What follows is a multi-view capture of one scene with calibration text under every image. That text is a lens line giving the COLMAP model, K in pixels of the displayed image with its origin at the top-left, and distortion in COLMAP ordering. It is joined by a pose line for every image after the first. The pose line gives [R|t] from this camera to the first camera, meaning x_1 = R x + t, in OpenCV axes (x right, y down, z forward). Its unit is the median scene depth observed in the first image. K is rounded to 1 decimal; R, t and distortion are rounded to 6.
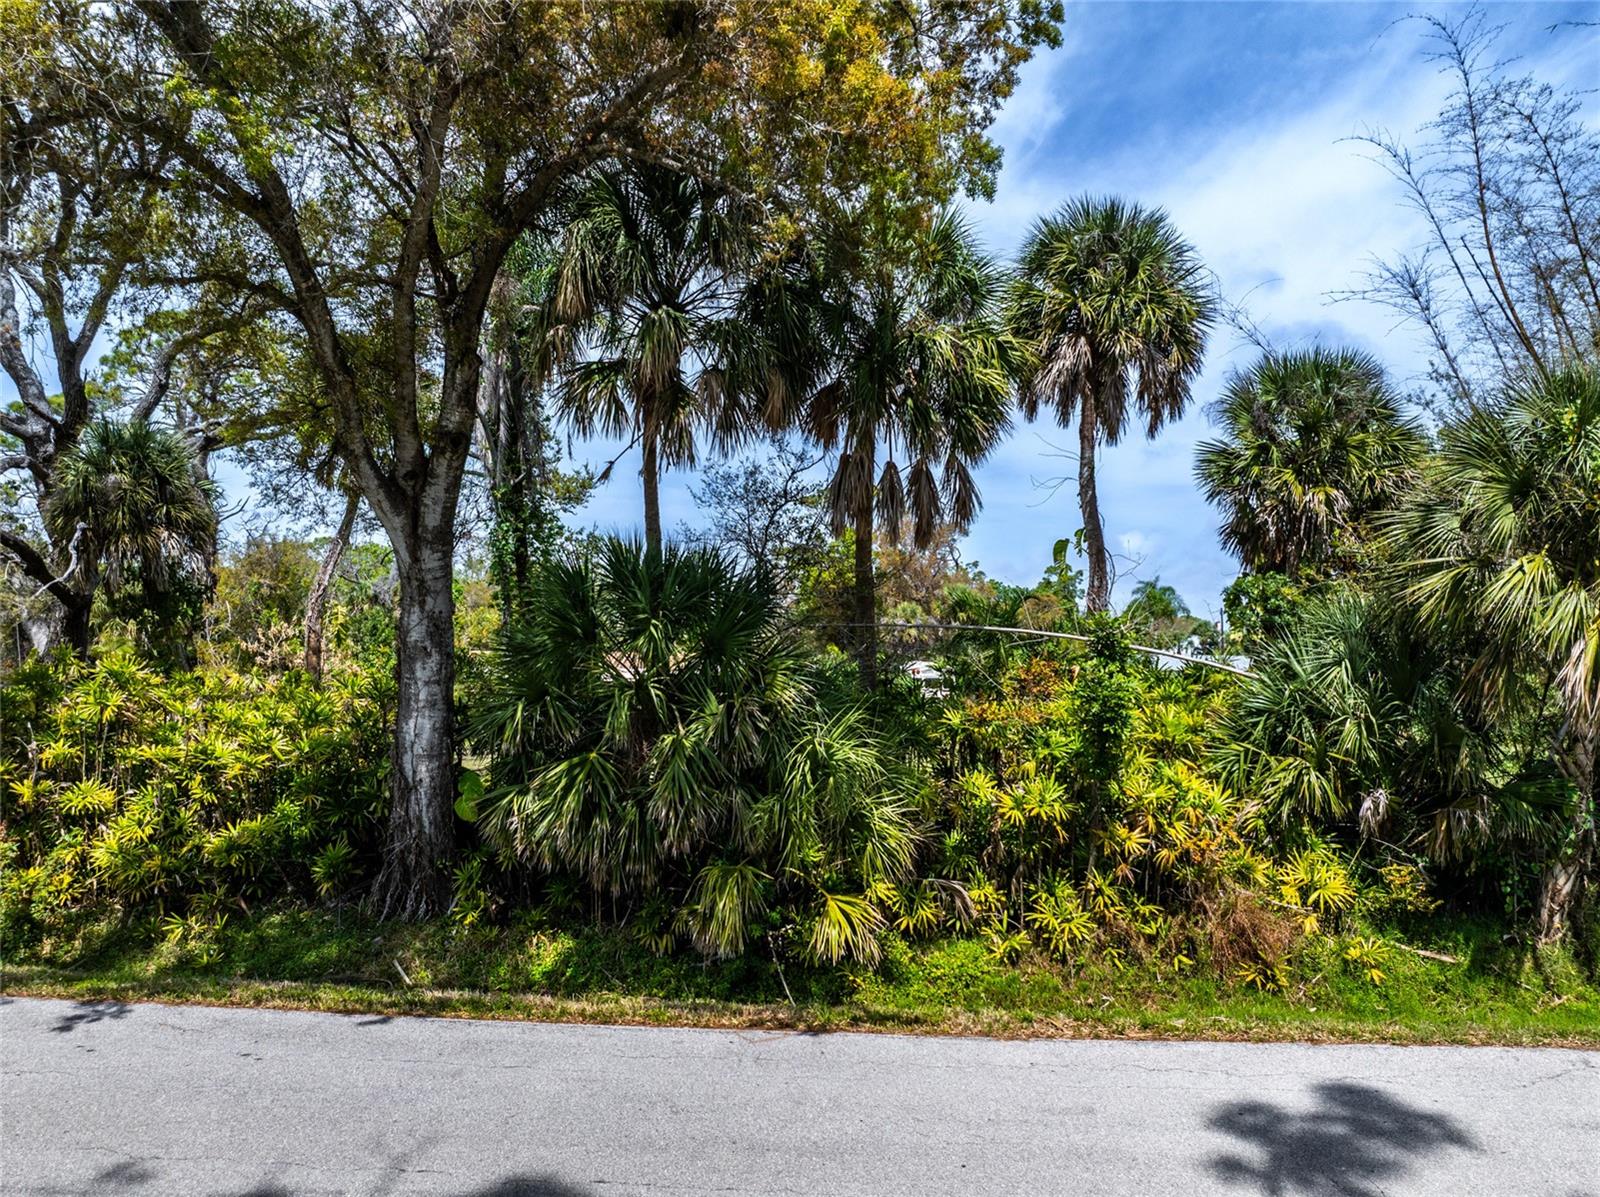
lens RADIAL K [[1132.1, 0, 800.0], [0, 1132.1, 598.5], [0, 0, 1]] dist [-0.048177, -0.002182]
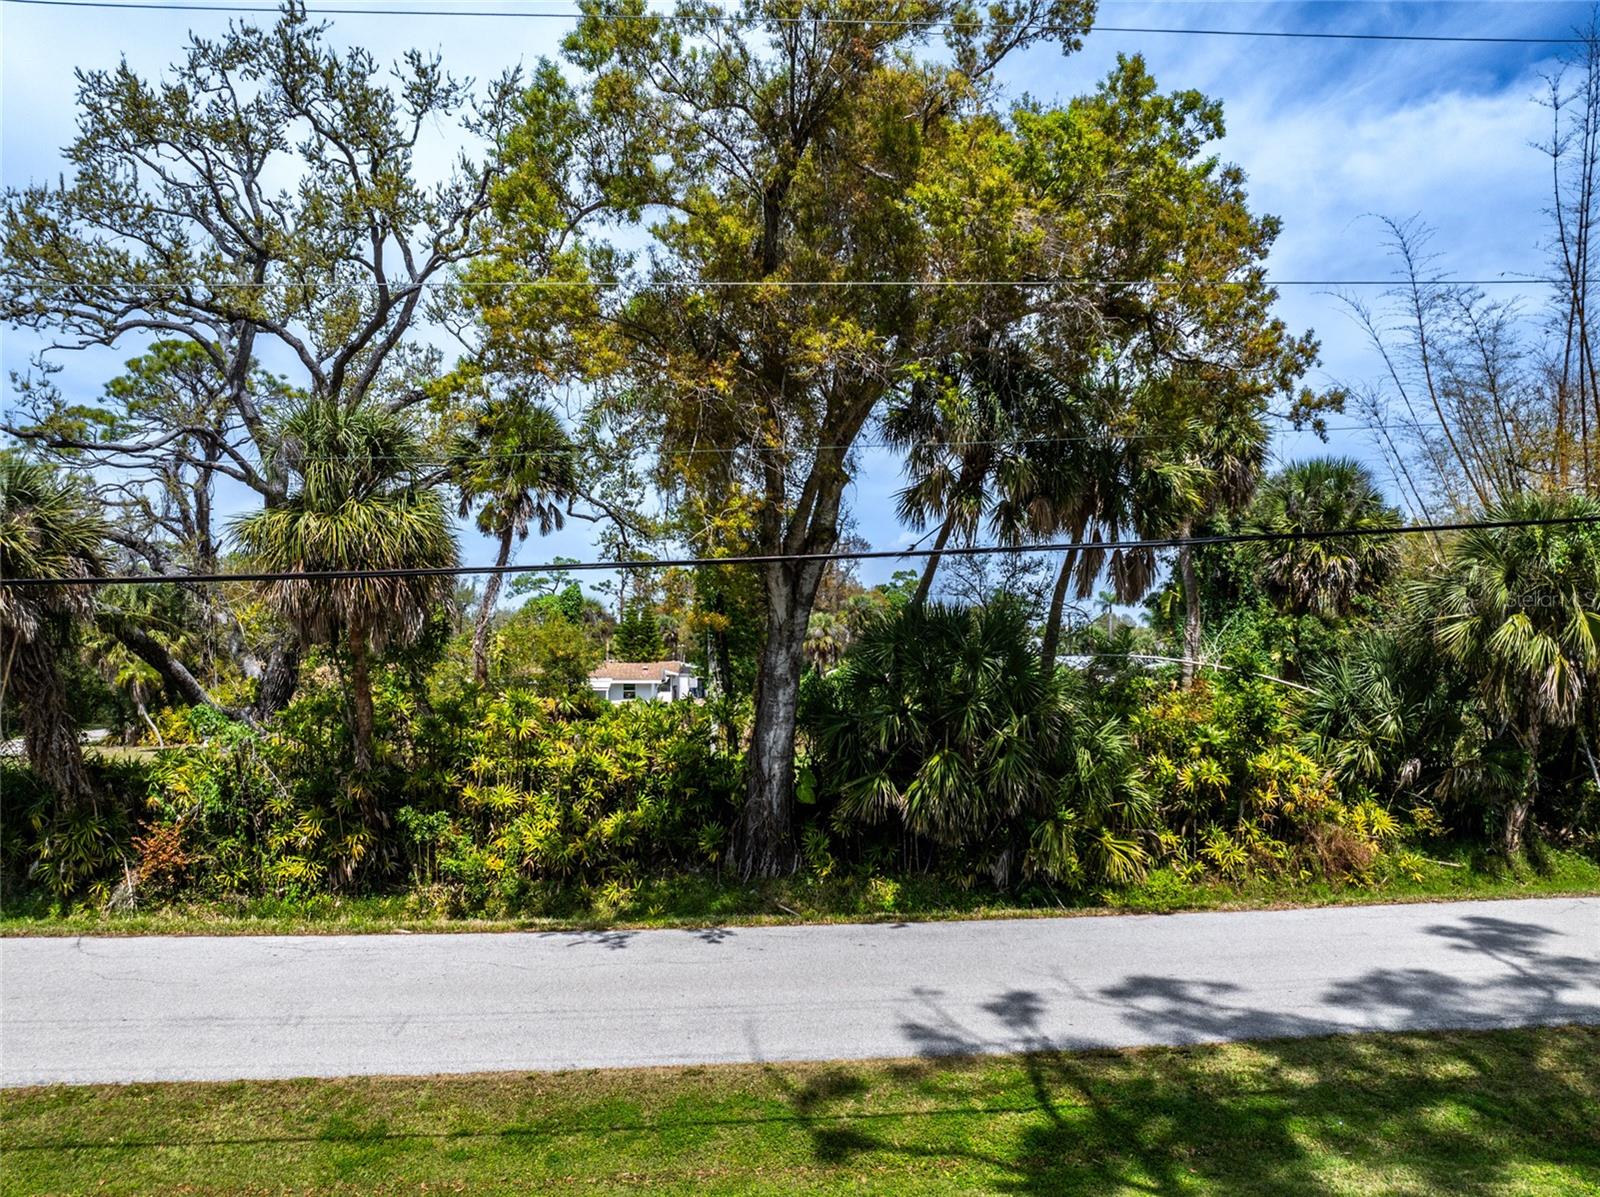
lens RADIAL K [[1132.1, 0, 800.0], [0, 1132.1, 598.5], [0, 0, 1]] dist [-0.048177, -0.002182]
pose [[0.986240, -0.004805, 0.165252, -0.579181], [0.004761, 0.999988, 0.000658, -0.059154], [-0.165253, 0.000138, 0.986251, -0.395804]]
